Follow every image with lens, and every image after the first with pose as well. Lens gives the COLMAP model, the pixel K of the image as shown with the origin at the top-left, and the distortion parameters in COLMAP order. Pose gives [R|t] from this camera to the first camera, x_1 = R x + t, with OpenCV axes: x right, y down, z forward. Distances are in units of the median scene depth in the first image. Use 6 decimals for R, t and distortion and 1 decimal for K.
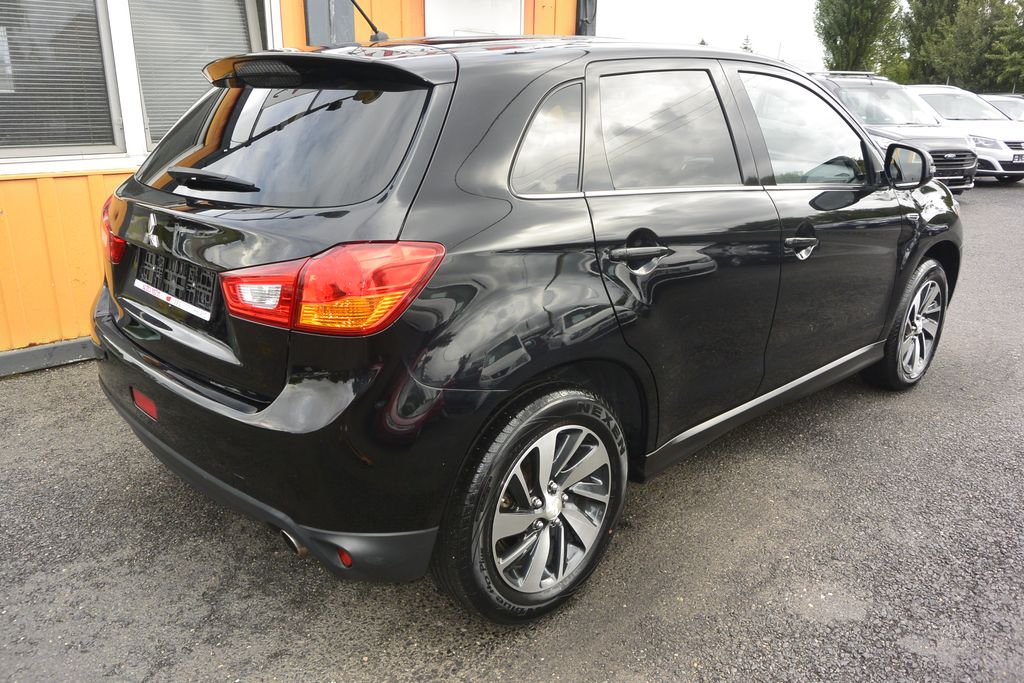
lens RADIAL K [[775.9, 0, 511.3], [0, 775.9, 338.8], [0, 0, 1]] dist [0.009118, -0.006240]
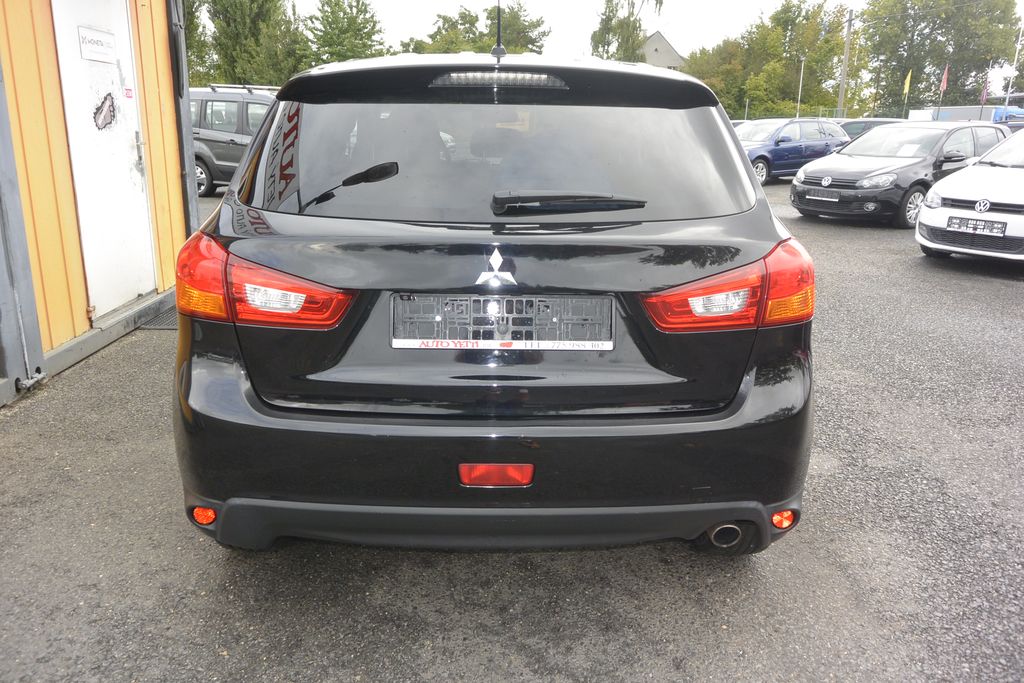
lens RADIAL K [[775.9, 0, 503.9], [0, 775.9, 340.2], [0, 0, 1]] dist [0.009118, -0.006240]
pose [[0.681963, -0.198742, 0.703866, -0.972238], [0.208271, 0.975299, 0.073594, -0.111204], [-0.701106, 0.096407, 0.706510, 0.367810]]
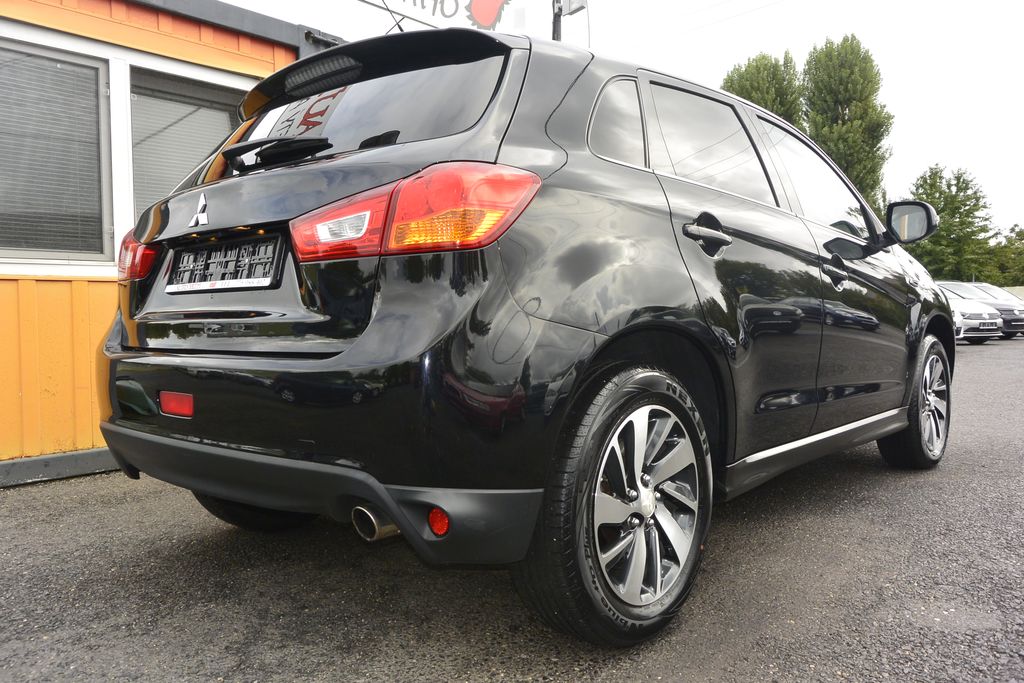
lens RADIAL K [[775.9, 0, 509.8], [0, 775.9, 342.7], [0, 0, 1]] dist [0.009118, -0.006240]
pose [[0.996178, -0.026951, 0.083085, -0.159873], [0.047928, 0.963882, -0.261983, 0.249638], [-0.073023, 0.264964, 0.961489, 0.108913]]
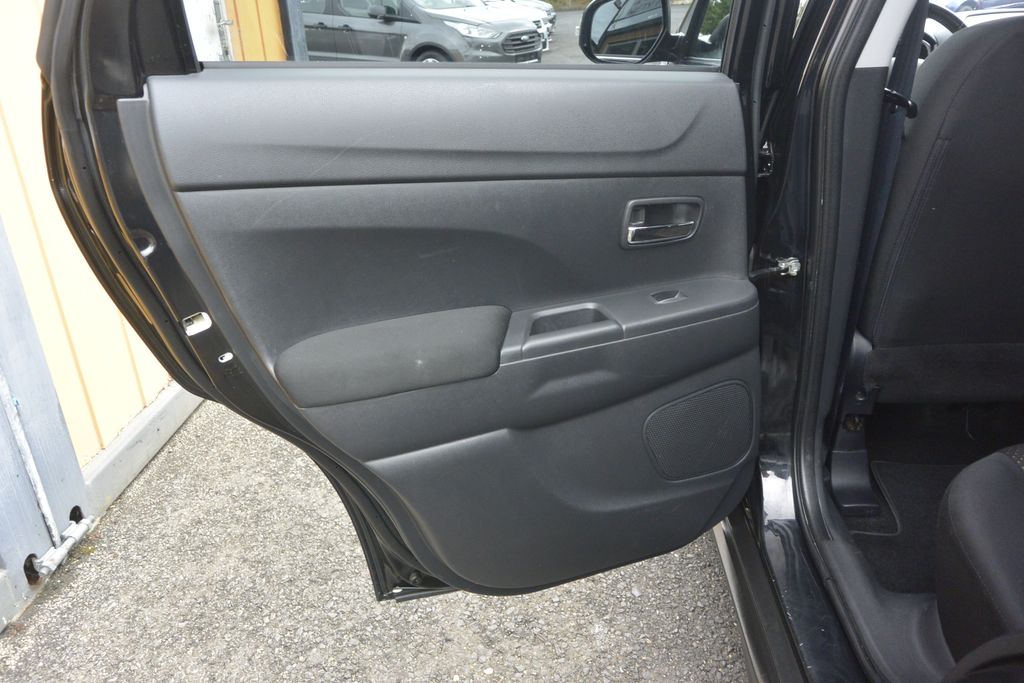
lens RADIAL K [[775.9, 0, 511.7], [0, 775.9, 336.8], [0, 0, 1]] dist [0.009118, -0.006240]
pose [[0.733273, -0.317498, 0.601253, -0.562602], [0.254654, 0.948160, 0.190116, -0.364507], [-0.630445, 0.013705, 0.776113, 1.391157]]
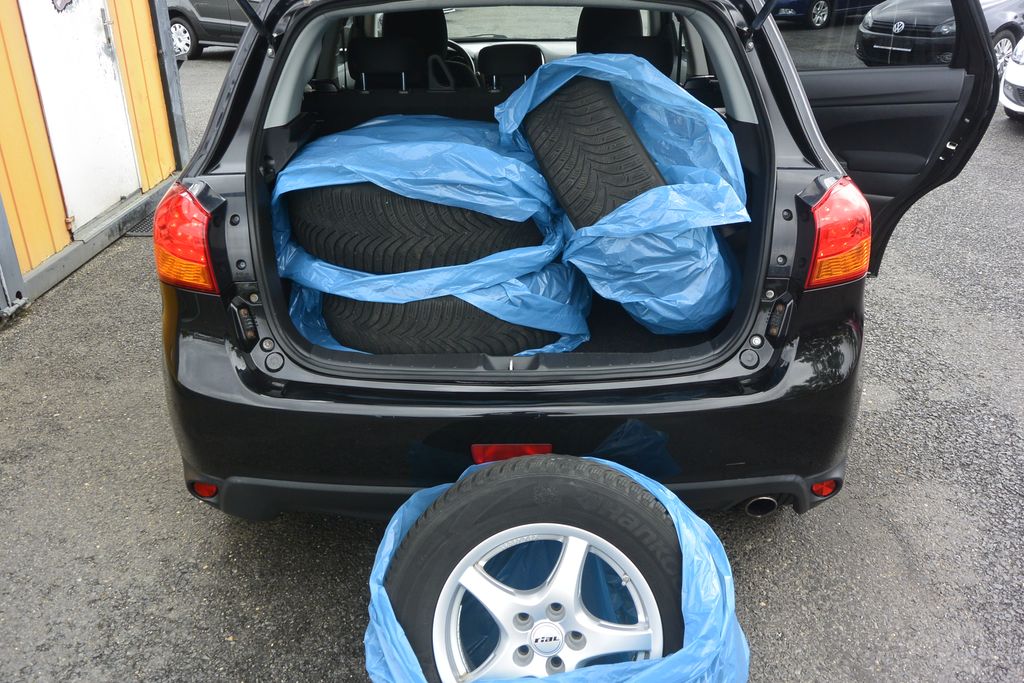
lens RADIAL K [[838.3, 0, 503.4], [0, 838.3, 337.0], [0, 0, 1]] dist [0.003357, -0.004574]
pose [[0.699431, -0.318749, 0.639684, -0.904218], [0.228427, 0.947791, 0.222514, -0.211044], [-0.677213, -0.009513, 0.735725, 0.387279]]
